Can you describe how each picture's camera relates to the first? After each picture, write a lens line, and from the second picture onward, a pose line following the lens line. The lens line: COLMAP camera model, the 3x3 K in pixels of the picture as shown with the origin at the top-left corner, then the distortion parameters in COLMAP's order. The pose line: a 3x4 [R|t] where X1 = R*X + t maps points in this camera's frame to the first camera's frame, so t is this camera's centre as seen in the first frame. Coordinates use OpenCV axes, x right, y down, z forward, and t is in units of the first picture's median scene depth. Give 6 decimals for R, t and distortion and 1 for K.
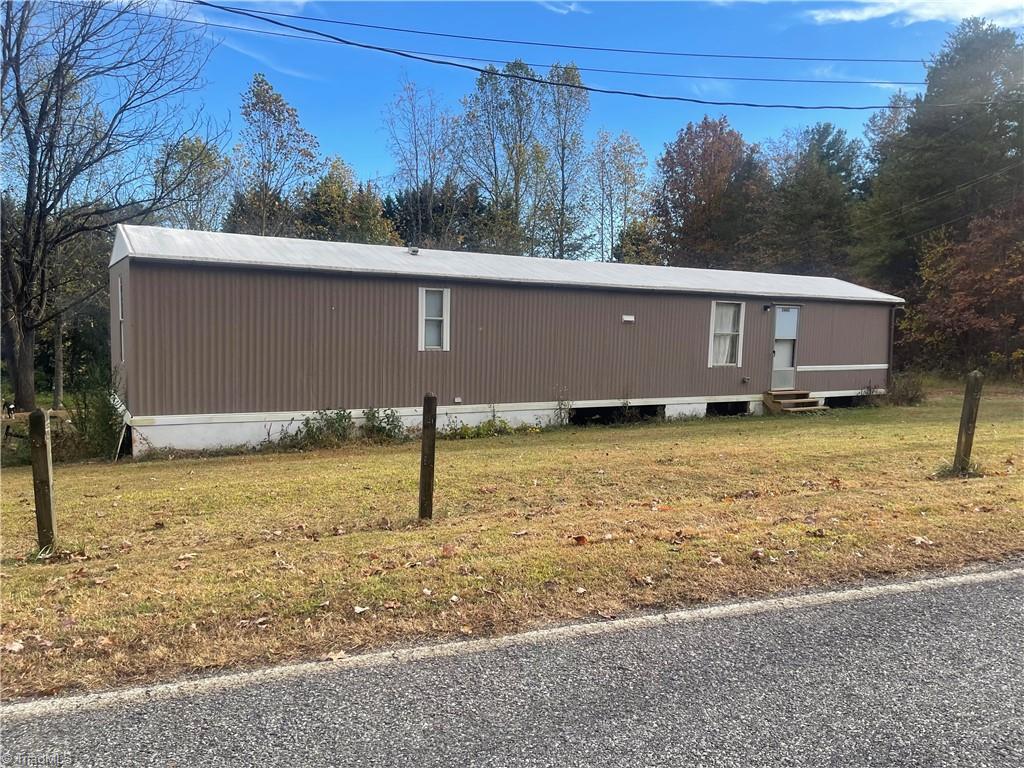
lens RADIAL K [[808.2, 0, 512.0], [0, 808.2, 384.0], [0, 0, 1]] dist [0.136702, -0.181821]
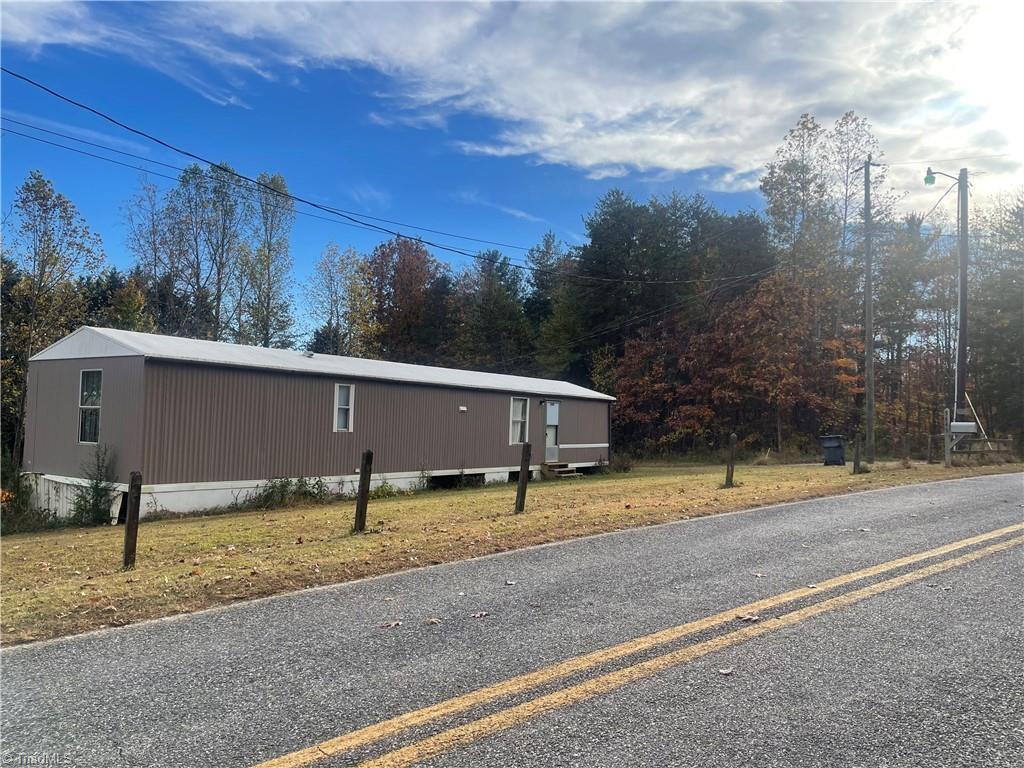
lens RADIAL K [[808.2, 0, 512.0], [0, 808.2, 384.0], [0, 0, 1]] dist [0.136702, -0.181821]
pose [[0.915049, 0.019200, 0.402886, -0.282199], [0.027939, 0.993450, -0.110800, 0.025875], [-0.402374, 0.112643, 0.908519, -0.224921]]
